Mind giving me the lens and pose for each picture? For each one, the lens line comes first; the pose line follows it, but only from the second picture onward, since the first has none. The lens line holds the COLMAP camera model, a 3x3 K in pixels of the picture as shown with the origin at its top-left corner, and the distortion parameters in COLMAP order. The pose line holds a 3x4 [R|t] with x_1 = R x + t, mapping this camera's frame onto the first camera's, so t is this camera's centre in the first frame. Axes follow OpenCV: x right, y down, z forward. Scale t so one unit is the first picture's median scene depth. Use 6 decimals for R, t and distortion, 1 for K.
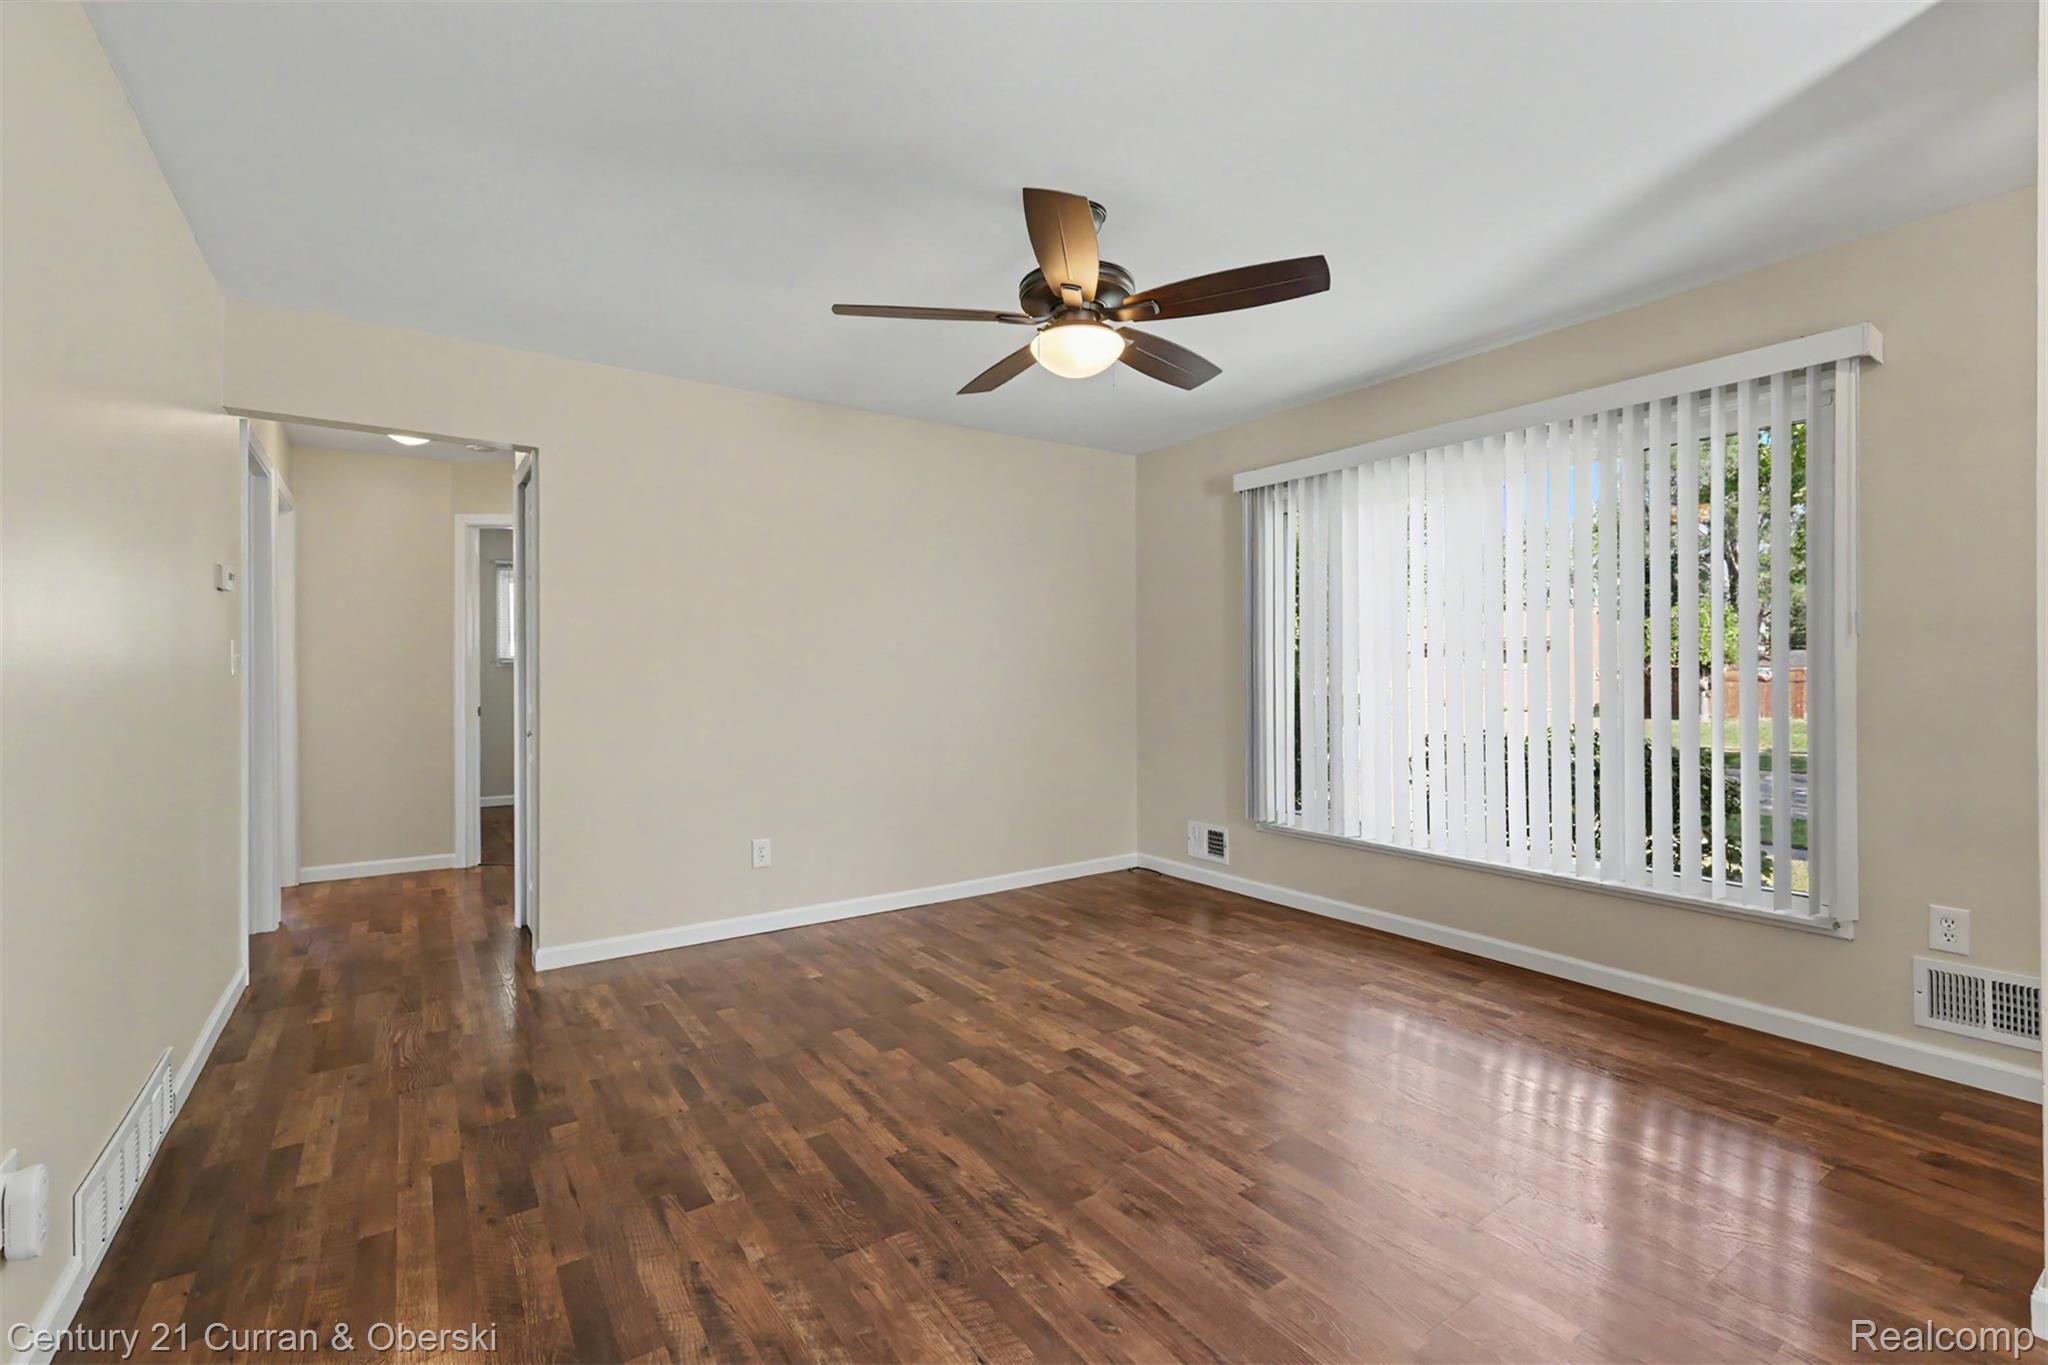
lens RADIAL K [[896.1, 0, 1023.8], [0, 896.1, 678.6], [0, 0, 1]] dist [-0.001941, 0.000178]
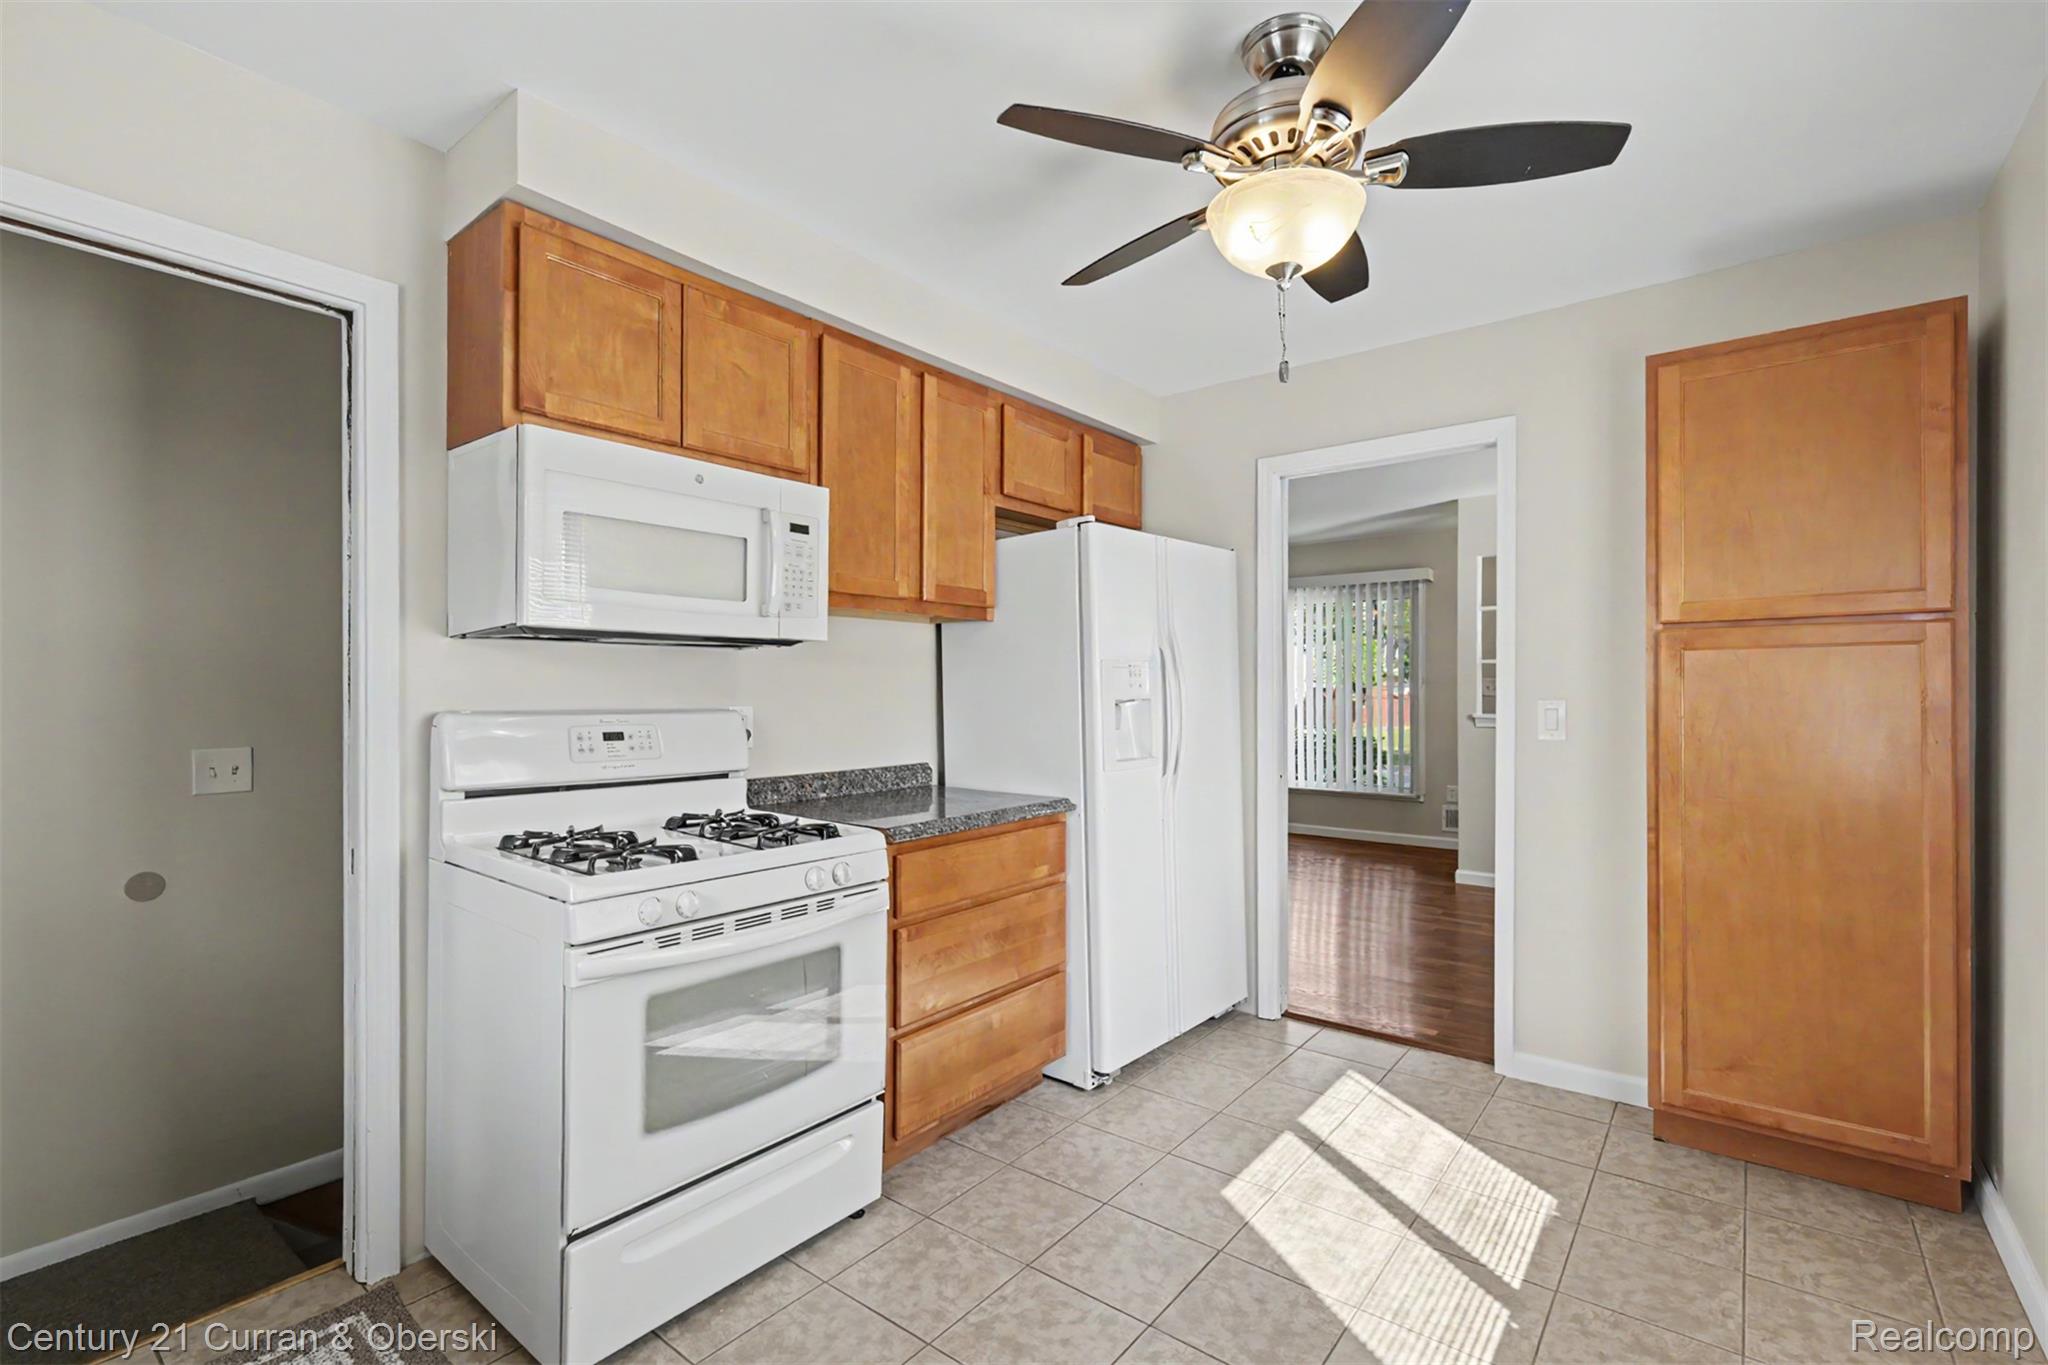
lens RADIAL K [[910.4, 0, 1025.9], [0, 910.4, 681.0], [0, 0, 1]] dist [-0.001161, 0.000416]
pose [[0.956804, 0.010003, 0.290561, -0.913125], [-0.006165, 0.999881, -0.014120, -0.016955], [-0.290667, 0.011719, 0.956752, -1.150674]]
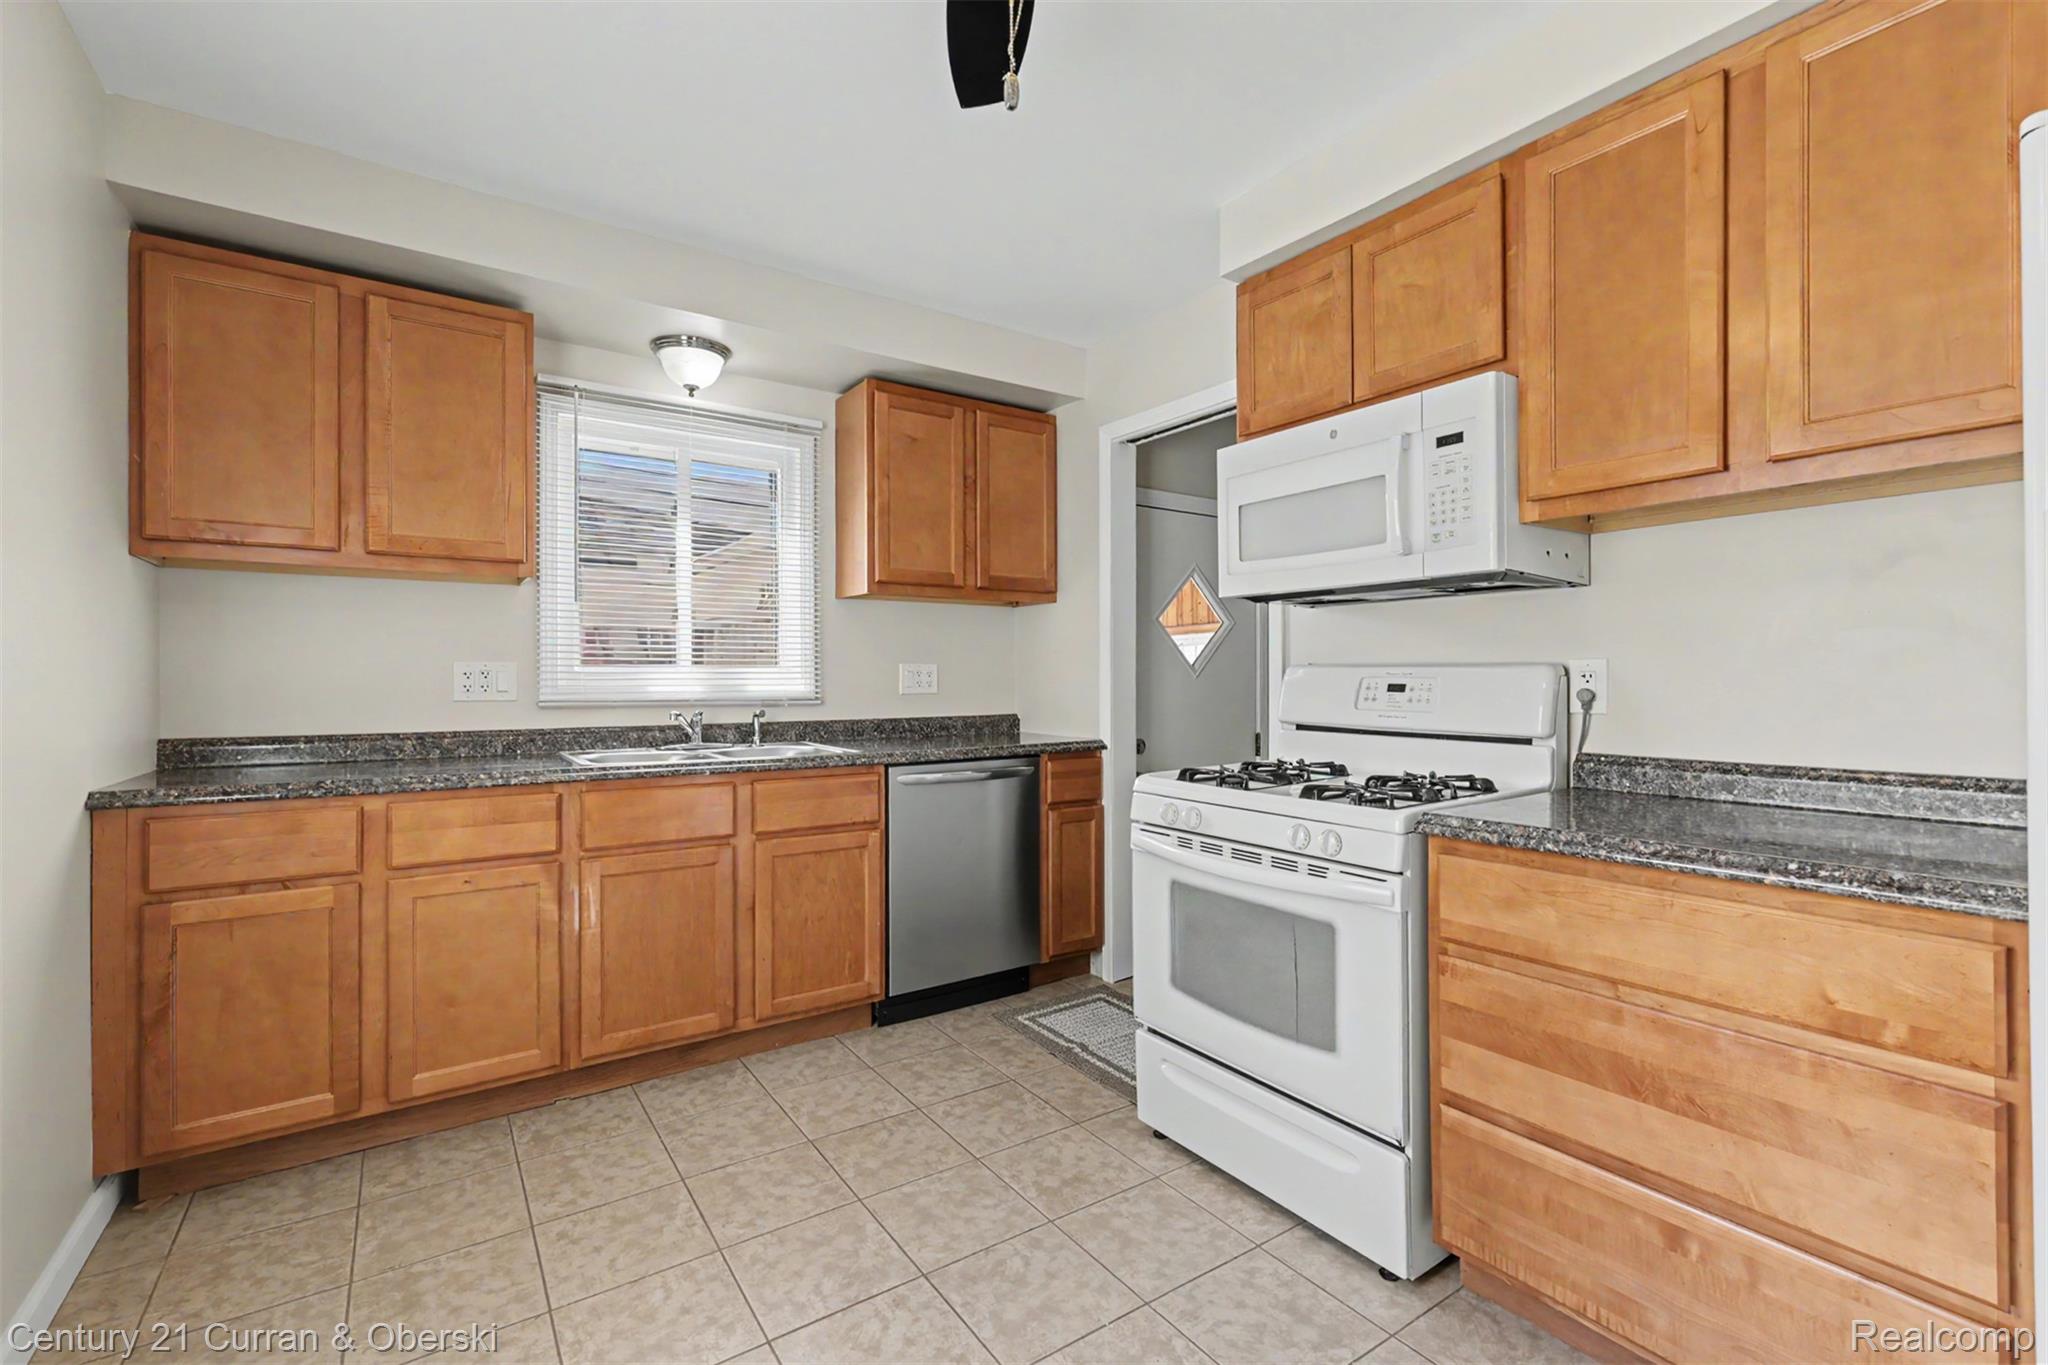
lens RADIAL K [[890.0, 0, 1030.5], [0, 890.0, 675.7], [0, 0, 1]] dist [0.000735, -0.000061]
pose [[0.006308, 0.003973, -0.999972, -0.208793], [-0.001314, 0.999991, 0.003965, 0.008418], [0.999979, 0.001289, 0.006313, -0.618731]]
